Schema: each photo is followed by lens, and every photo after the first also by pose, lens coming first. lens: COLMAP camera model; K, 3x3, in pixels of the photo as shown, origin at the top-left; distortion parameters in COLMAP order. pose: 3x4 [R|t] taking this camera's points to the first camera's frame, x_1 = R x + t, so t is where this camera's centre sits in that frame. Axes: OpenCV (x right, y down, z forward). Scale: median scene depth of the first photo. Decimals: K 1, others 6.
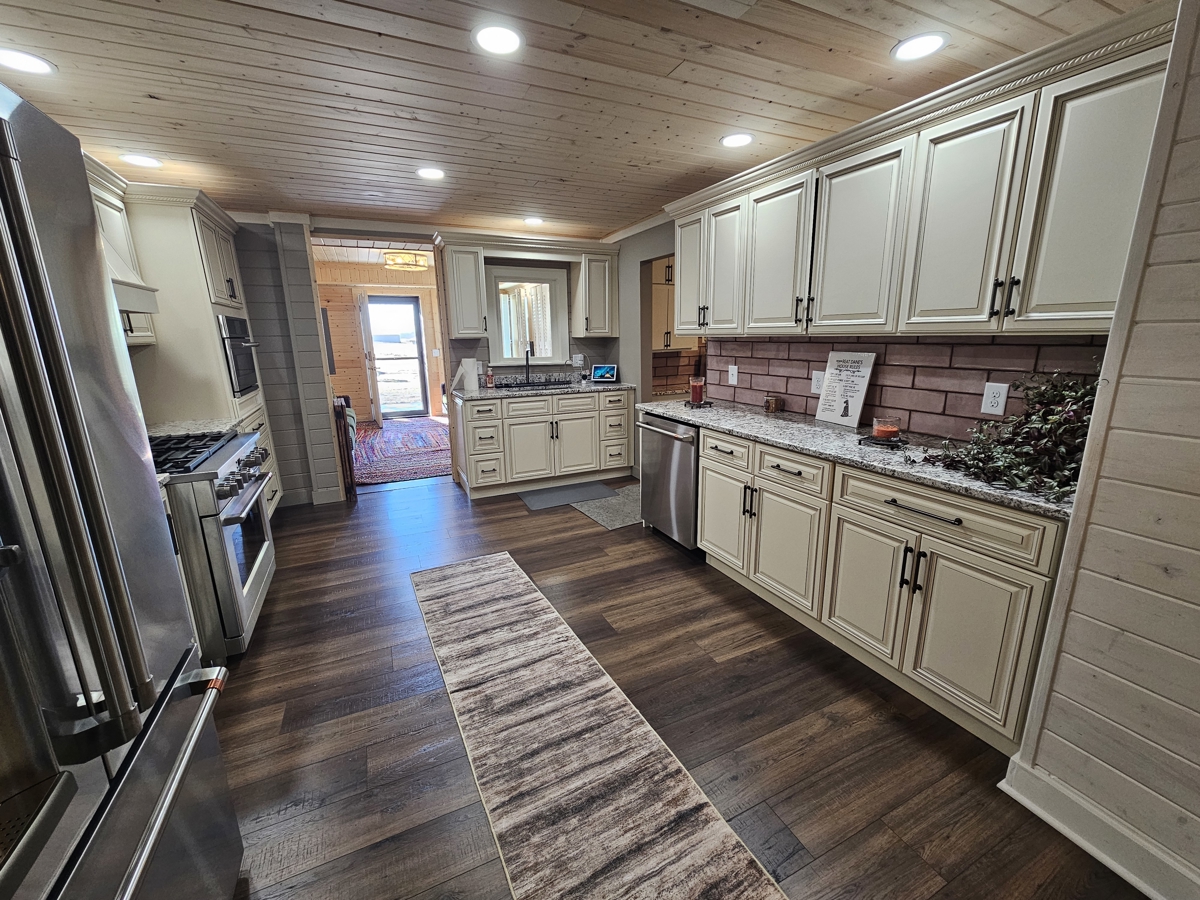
lens RADIAL K [[491.3, 0, 602.6], [0, 491.3, 448.6], [0, 0, 1]] dist [-0.002074, 0.000907]
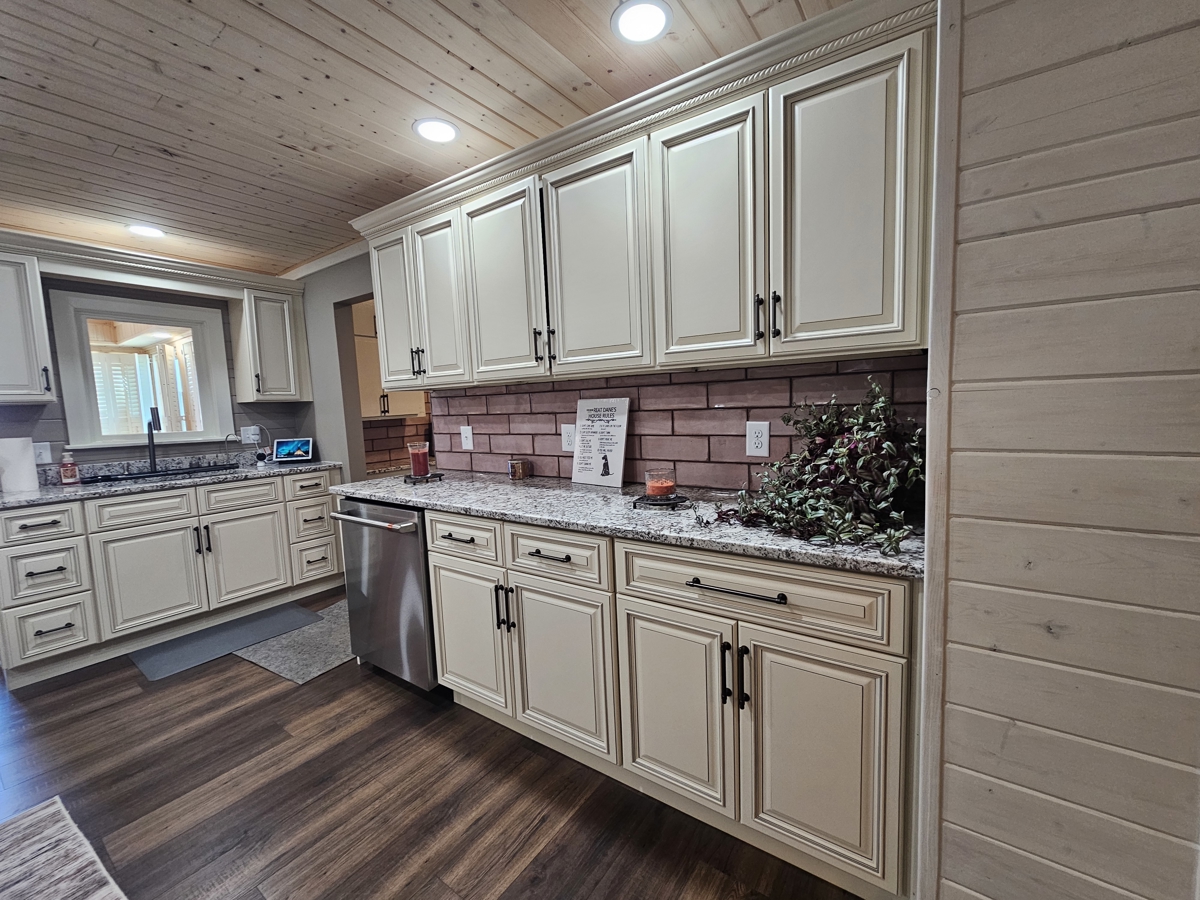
lens RADIAL K [[491.3, 0, 602.6], [0, 491.3, 448.6], [0, 0, 1]] dist [-0.002074, 0.000907]
pose [[0.870930, -0.061441, 0.487551, 0.086386], [0.135180, 0.983830, -0.117496, -0.012825], [-0.472448, 0.168238, 0.865152, 0.269144]]
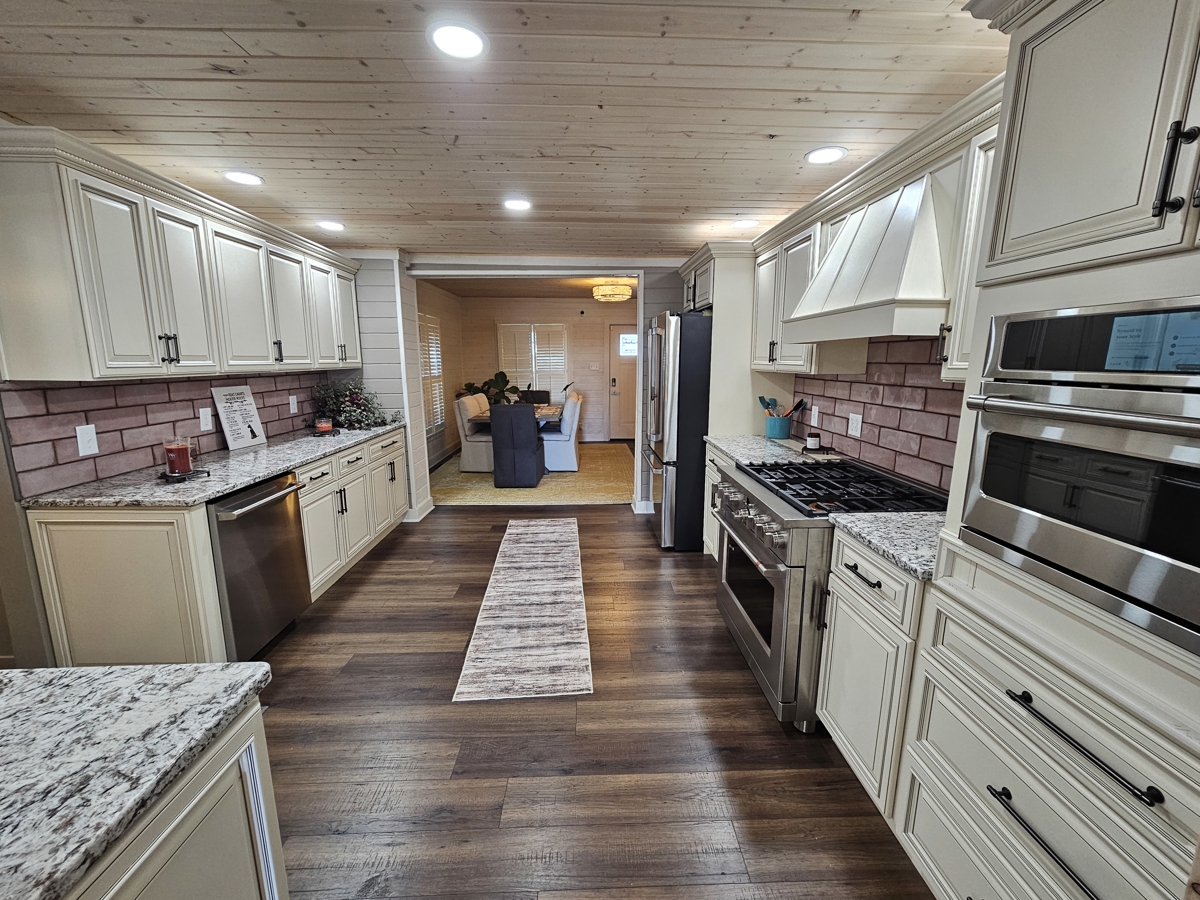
lens RADIAL K [[491.3, 0, 602.6], [0, 491.3, 448.6], [0, 0, 1]] dist [-0.002074, 0.000907]
pose [[-0.917442, -0.056158, 0.393886, -0.734486], [0.105010, 0.920708, 0.375859, -0.383308], [-0.383761, 0.386191, -0.838799, 1.598979]]
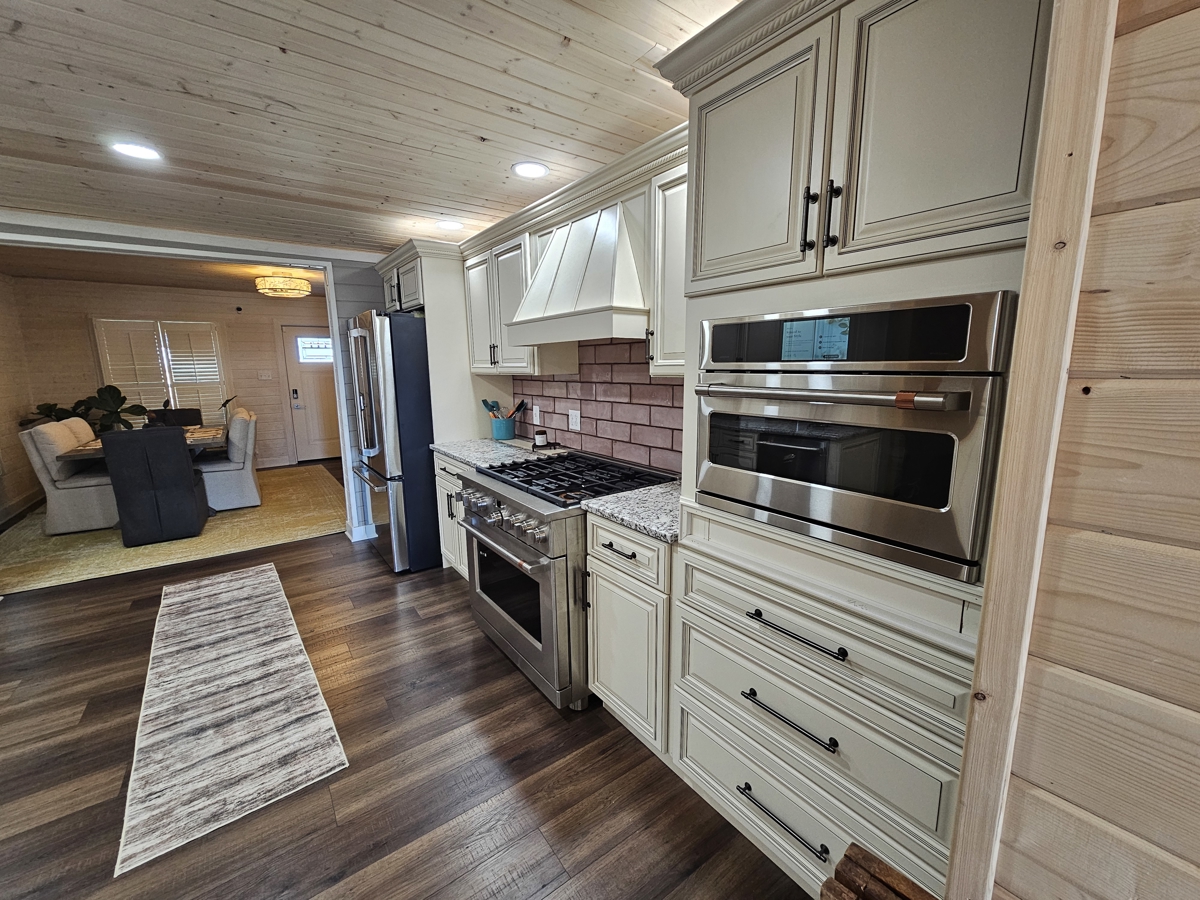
lens RADIAL K [[492.3, 0, 600.9], [0, 492.3, 446.1], [0, 0, 1]] dist [0.001385, 0.000639]
pose [[-0.982597, 0.056841, -0.176840, -0.667649], [-0.015956, 0.922682, 0.385231, -0.373196], [0.185064, 0.381348, -0.905718, 1.585064]]
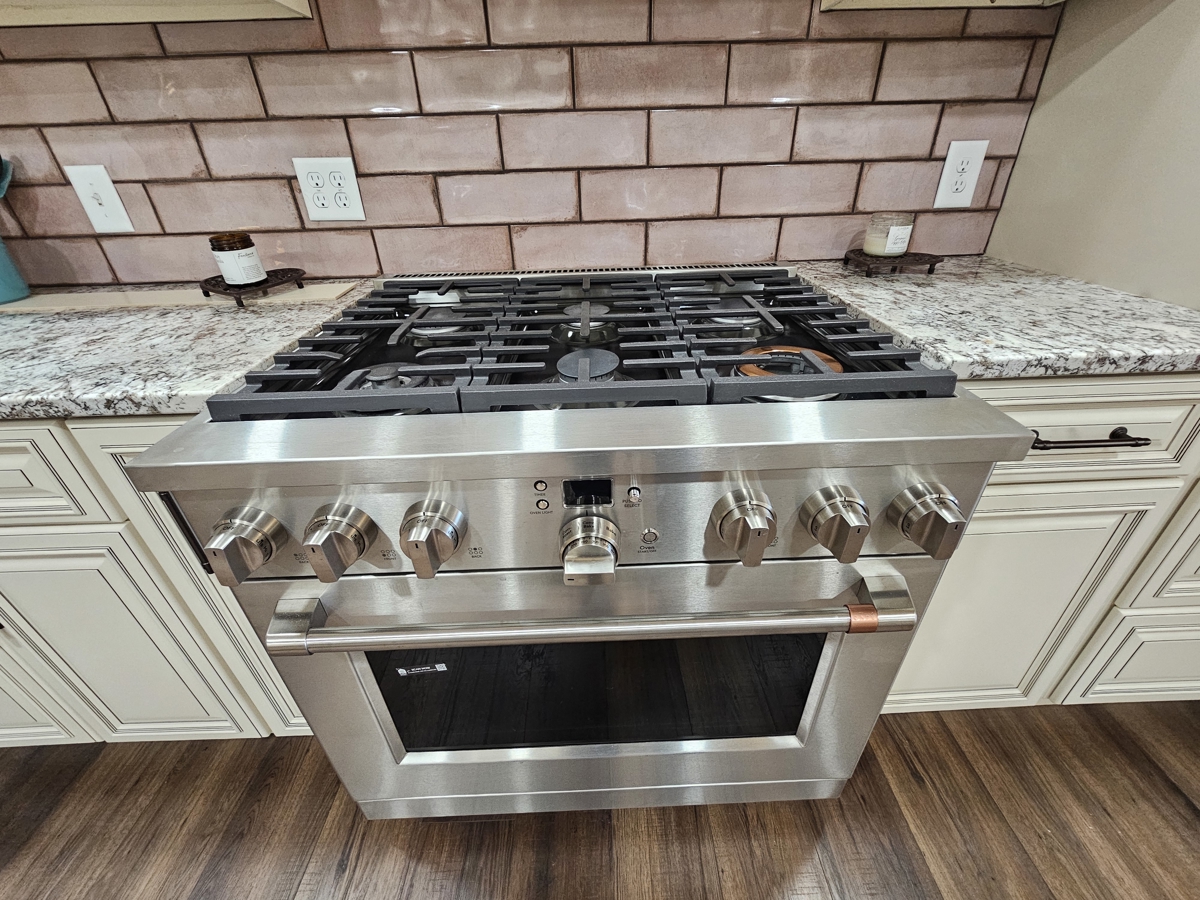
lens RADIAL K [[491.3, 0, 602.6], [0, 491.3, 448.6], [0, 0, 1]] dist [-0.002074, 0.000907]
pose [[-0.406547, 0.486226, -0.773501, -0.498766], [-0.183121, 0.786078, 0.590379, -0.106692], [0.895090, 0.381661, -0.230540, 0.908013]]
